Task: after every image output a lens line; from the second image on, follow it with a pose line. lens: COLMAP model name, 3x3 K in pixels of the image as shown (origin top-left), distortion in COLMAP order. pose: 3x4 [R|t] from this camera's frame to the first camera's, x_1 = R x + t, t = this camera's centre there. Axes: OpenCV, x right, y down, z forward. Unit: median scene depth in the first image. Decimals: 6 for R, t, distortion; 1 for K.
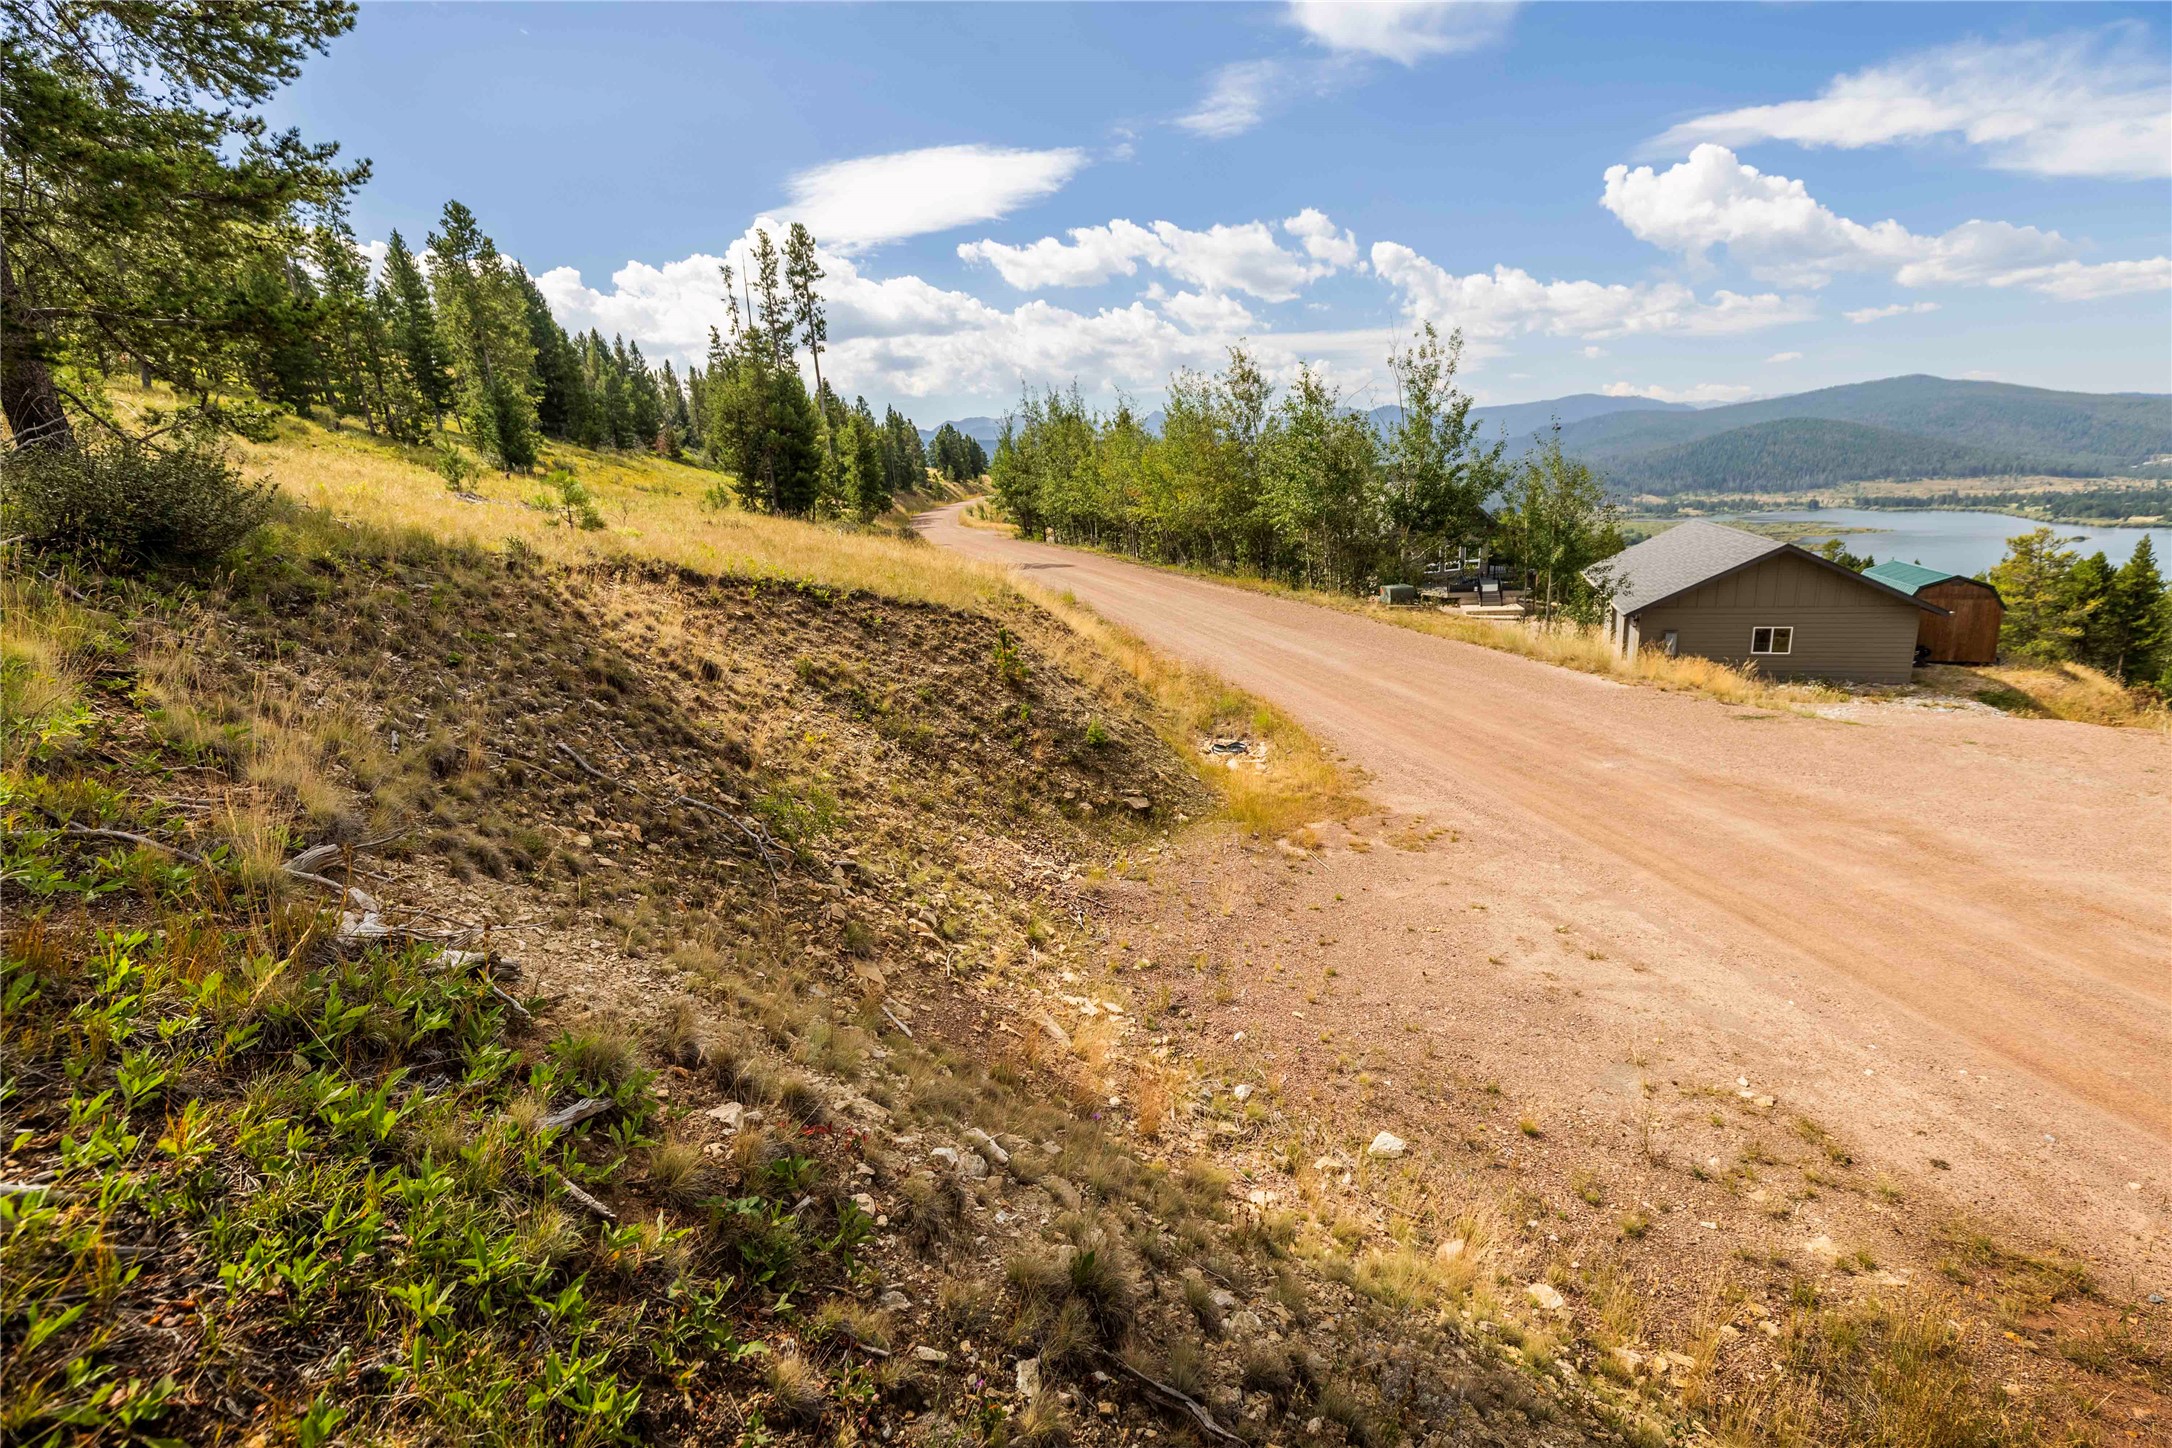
lens RADIAL K [[952.6, 0, 1071.3], [0, 952.6, 721.2], [0, 0, 1]] dist [0.003141, -0.000311]
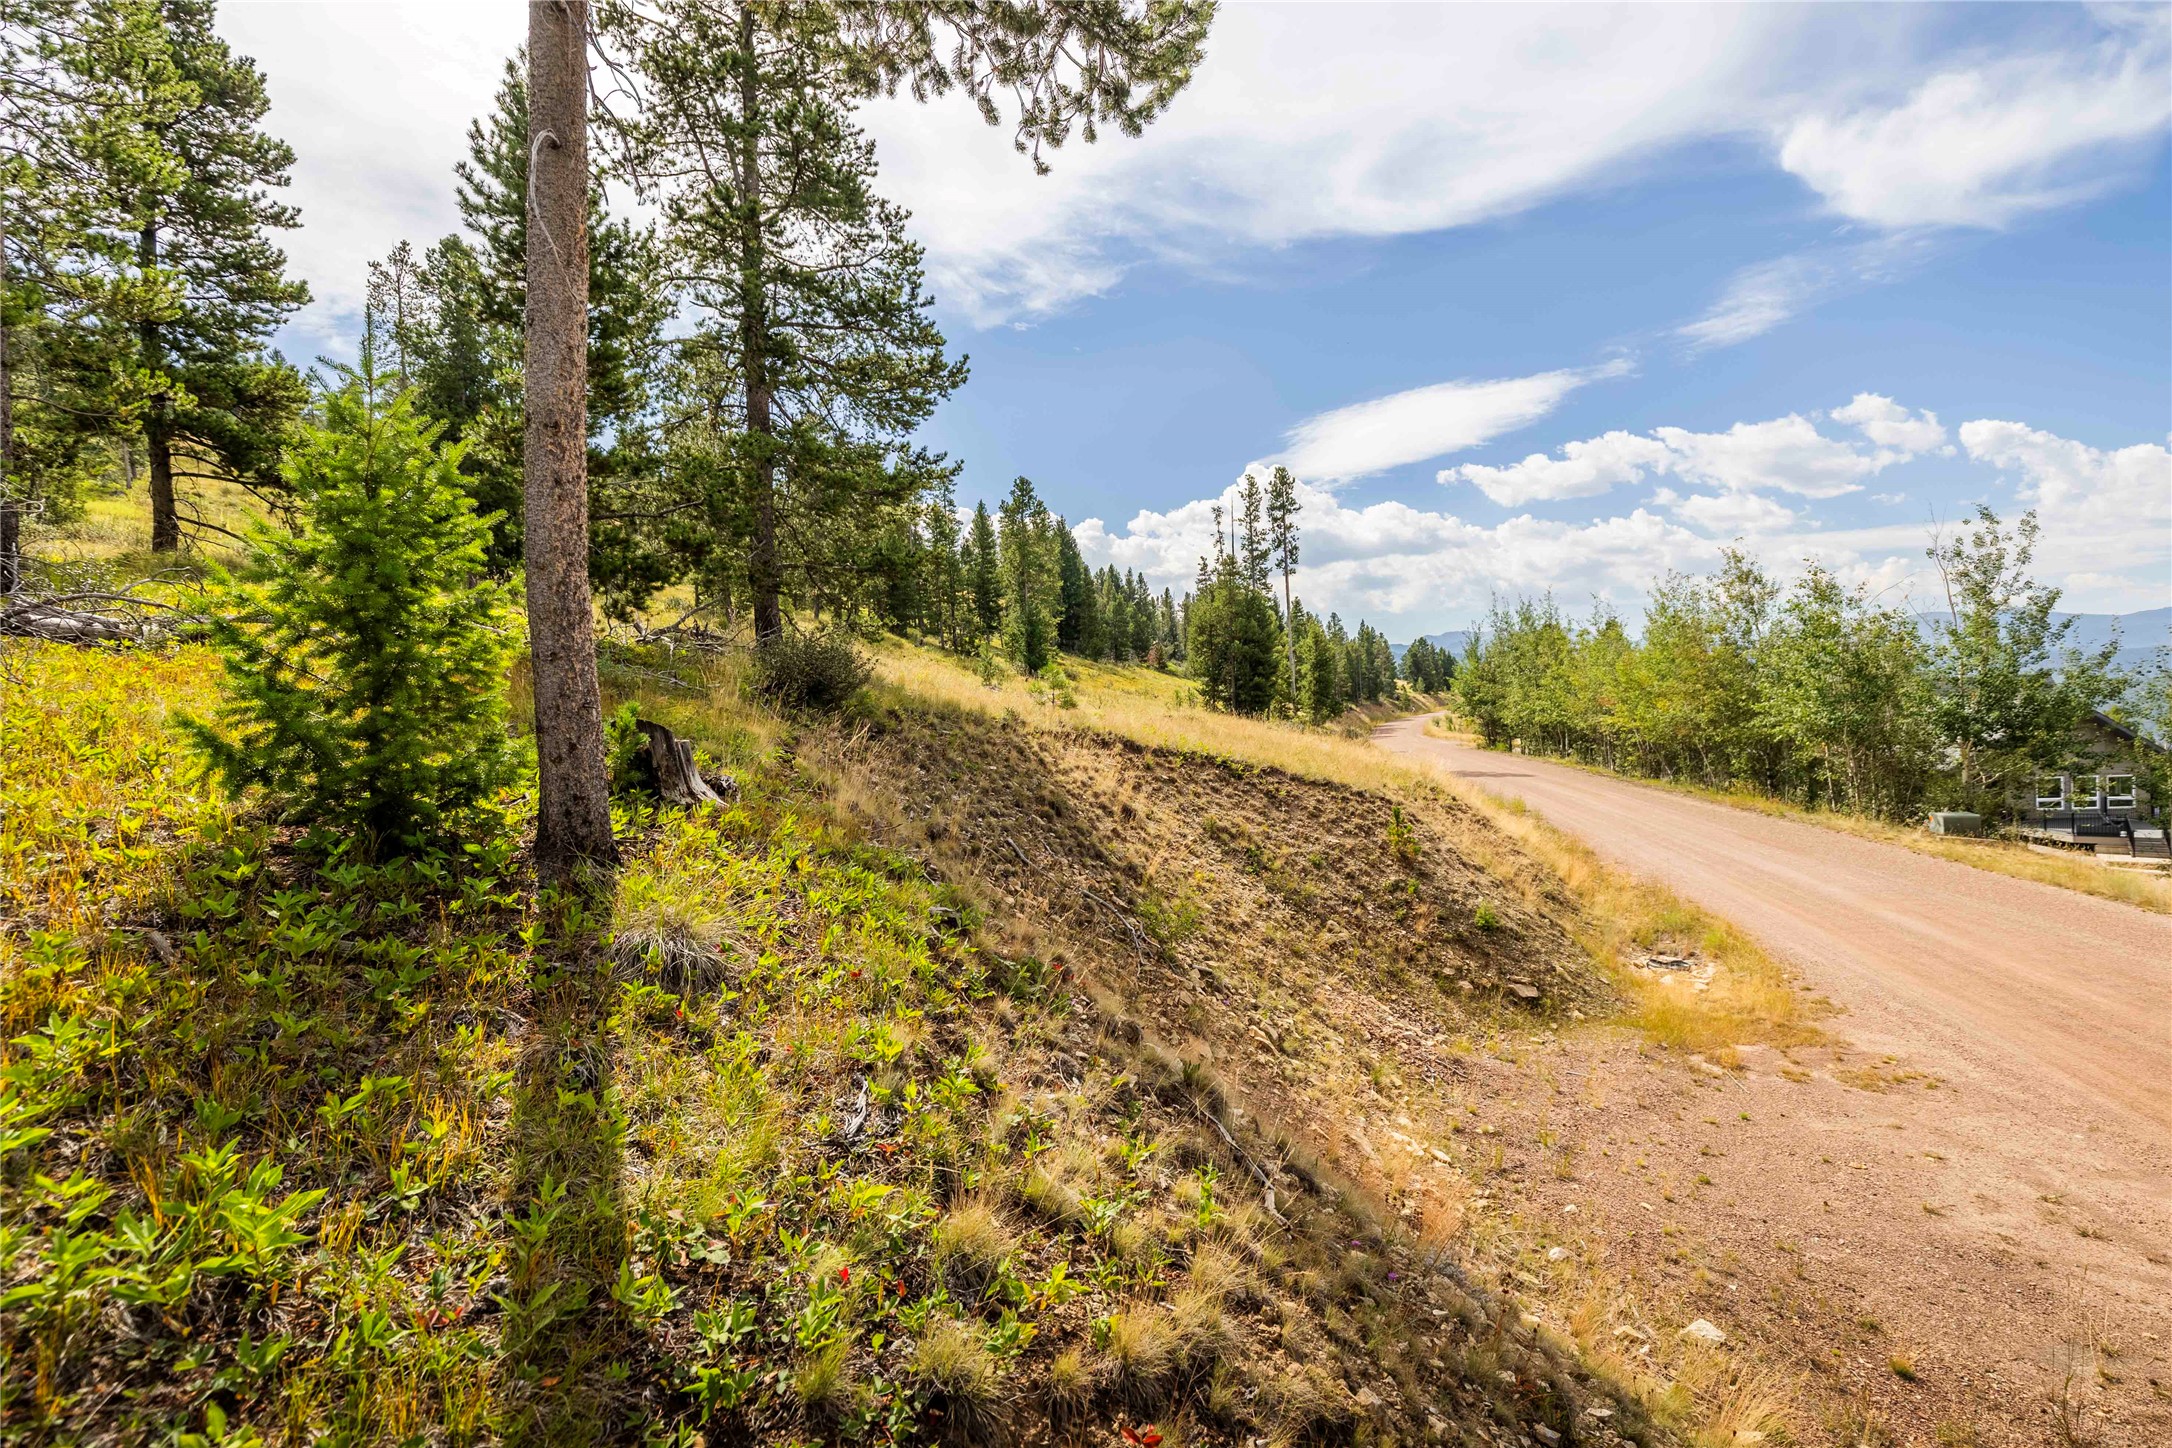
lens RADIAL K [[952.6, 0, 1071.3], [0, 952.6, 721.2], [0, 0, 1]] dist [0.003141, -0.000311]
pose [[0.887349, 0.027986, -0.460248, 0.062904], [-0.126659, 0.974554, -0.184936, 0.035552], [0.443361, 0.222397, 0.868315, -0.071277]]
